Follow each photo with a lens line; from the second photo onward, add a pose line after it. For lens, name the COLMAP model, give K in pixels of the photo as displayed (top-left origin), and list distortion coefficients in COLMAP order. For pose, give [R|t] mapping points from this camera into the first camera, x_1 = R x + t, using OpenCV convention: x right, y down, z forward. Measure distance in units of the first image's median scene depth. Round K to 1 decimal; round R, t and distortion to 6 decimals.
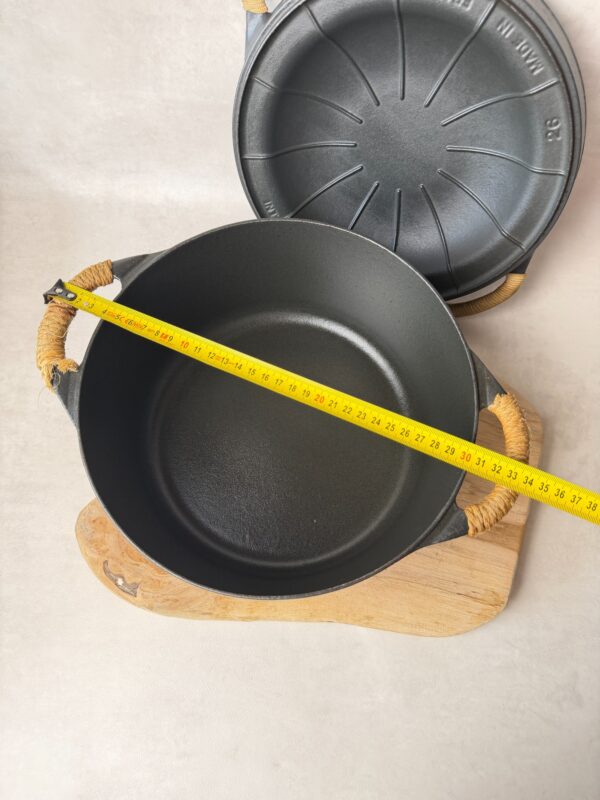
lens RADIAL K [[591.4, 0, 304.1], [0, 591.4, 404.3], [0, 0, 1]] dist [-0.036242, 0.005937]
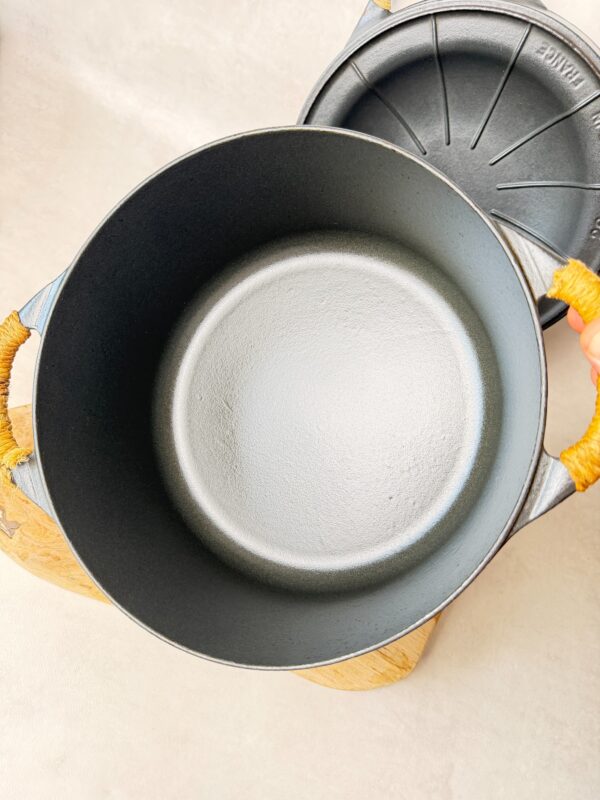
lens RADIAL K [[591.4, 0, 306.6], [0, 591.4, 401.0], [0, 0, 1]] dist [-0.036242, 0.005937]
pose [[0.915036, 0.354732, 0.192029, -0.134336], [-0.328347, 0.931548, -0.156227, 0.141657], [-0.234303, 0.079901, 0.968875, 0.106881]]
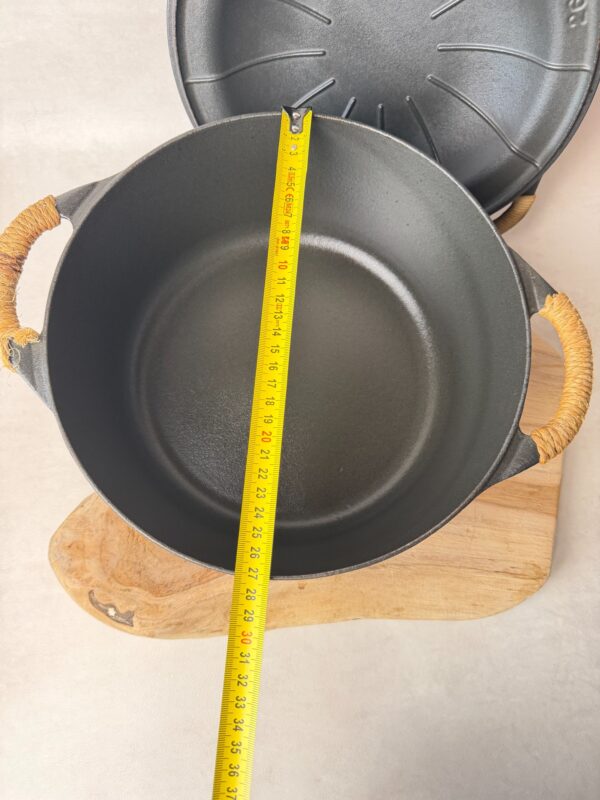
lens RADIAL K [[591.4, 0, 307.3], [0, 591.4, 401.5], [0, 0, 1]] dist [-0.036242, 0.005937]
pose [[0.990685, -0.121316, 0.061845, -0.045204], [0.113356, 0.986391, 0.119094, -0.071370], [-0.075451, -0.110974, 0.990955, 0.162519]]
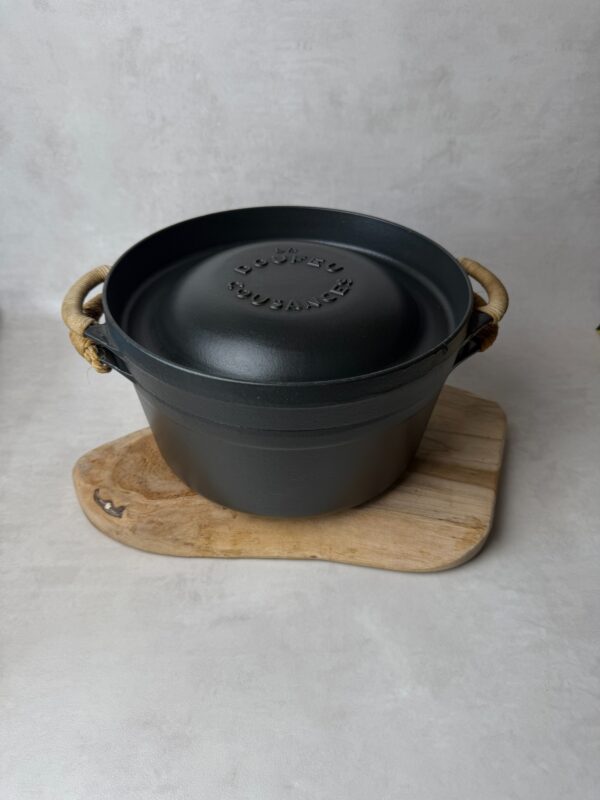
lens RADIAL K [[591.4, 0, 306.7], [0, 591.4, 400.5], [0, 0, 1]] dist [-0.036242, 0.005937]
pose [[0.999820, 0.018640, 0.003638, 0.024753], [-0.013985, 0.852216, -0.523003, 0.674286], [-0.012849, 0.522858, 0.852323, 0.028227]]
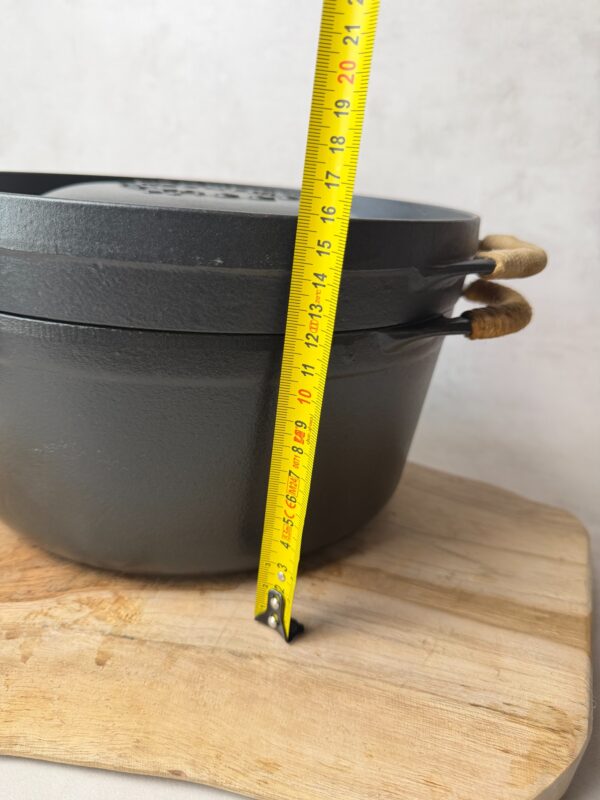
lens RADIAL K [[591.4, 0, 321.1], [0, 591.4, 425.5], [0, 0, 1]] dist [-0.036242, 0.005937]
pose [[0.995661, 0.086500, -0.034309, 0.142214], [-0.082636, 0.652374, -0.753378, 0.522275], [-0.042785, 0.752945, 0.656692, 0.545870]]
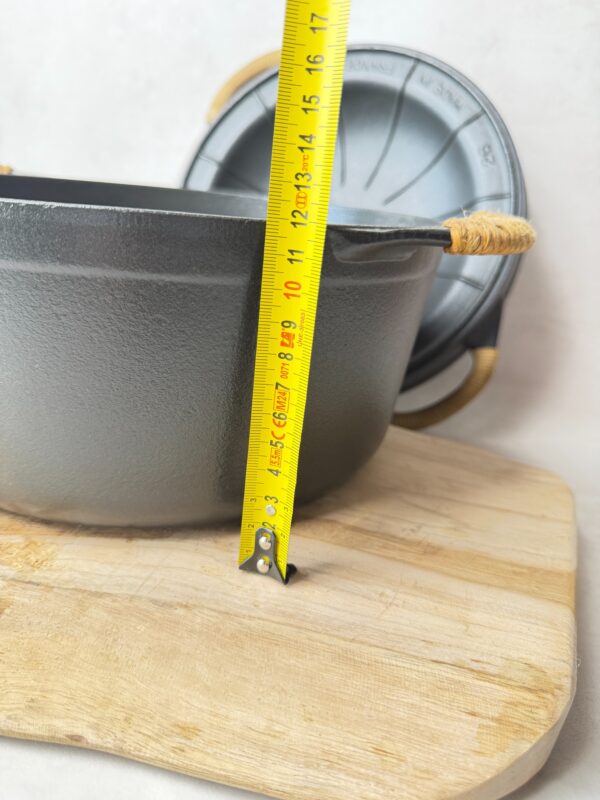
lens RADIAL K [[598.6, 0, 317.0], [0, 598.6, 413.5], [0, 0, 1]] dist [-0.040959, -0.001300]
pose [[0.994994, 0.097203, -0.023193, 0.178528], [-0.078998, 0.622950, -0.778263, 0.517969], [-0.061202, 0.776199, 0.627510, 0.636876]]
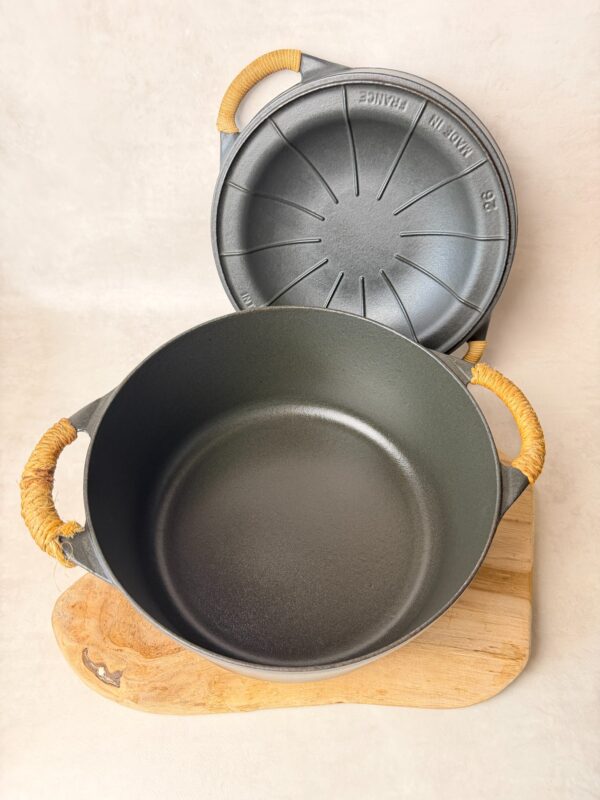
lens RADIAL K [[591.4, 0, 303.6], [0, 591.4, 399.3], [0, 0, 1]] dist [-0.036242, 0.005937]
pose [[0.996016, -0.064421, 0.061661, -0.035637], [0.080272, 0.948867, -0.305301, 0.204942], [-0.038840, 0.309034, 0.950258, 0.018792]]
